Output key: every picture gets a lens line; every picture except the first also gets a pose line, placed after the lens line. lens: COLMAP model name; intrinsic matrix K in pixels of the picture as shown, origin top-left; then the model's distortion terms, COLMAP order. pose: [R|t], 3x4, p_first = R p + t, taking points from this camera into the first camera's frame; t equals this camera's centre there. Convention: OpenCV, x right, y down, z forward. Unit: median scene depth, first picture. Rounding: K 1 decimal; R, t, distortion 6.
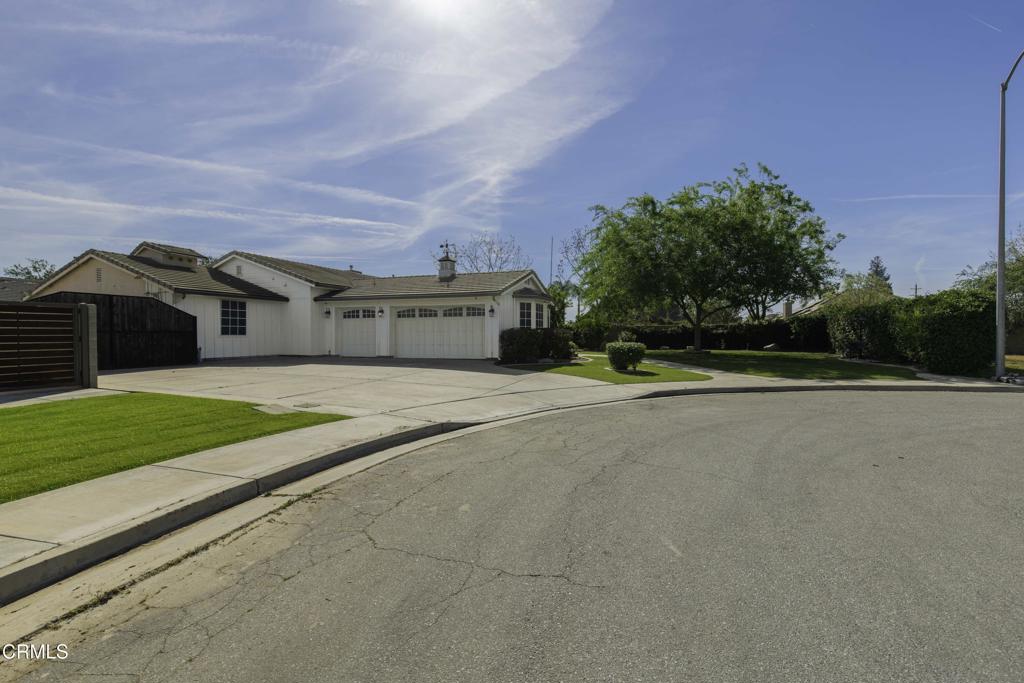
lens RADIAL K [[440.4, 0, 475.5], [0, 440.4, 327.6], [0, 0, 1]] dist [-0.000179, 0.000034]
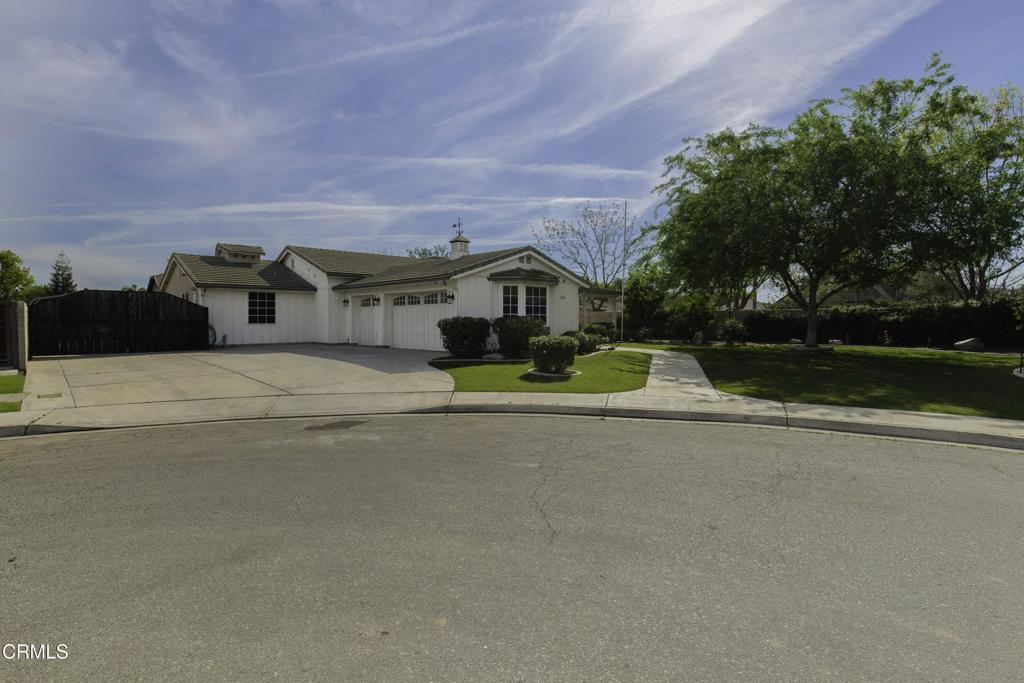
lens RADIAL K [[469.8, 0, 512.0], [0, 469.8, 341.5], [0, 0, 1]] dist [0.000328, 0.000131]
pose [[0.910734, 0.018548, -0.412576, 0.405602], [0.007191, 0.998127, 0.060747, -0.004094], [0.412930, -0.058291, 0.908895, 0.143984]]
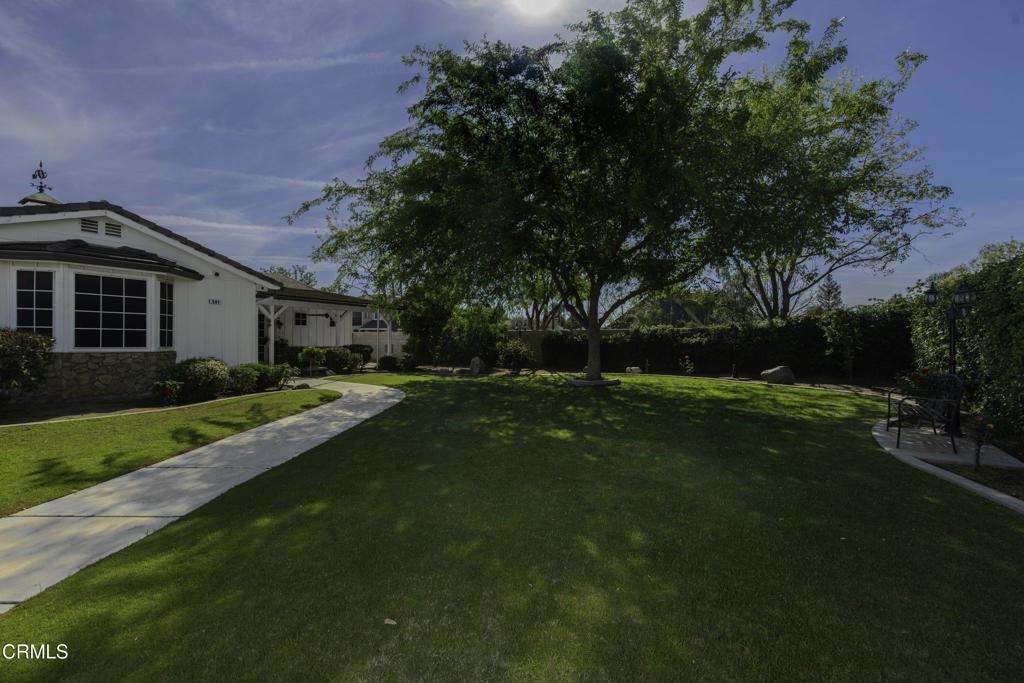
lens RADIAL K [[435.5, 0, 512.0], [0, 435.5, 366.8], [0, 0, 1]] dist [0.000568, 0.000084]
pose [[0.984833, 0.010870, -0.173166, 0.533265], [0.000636, 0.997803, 0.066253, 0.006782], [0.173506, -0.065358, 0.982662, 0.544197]]
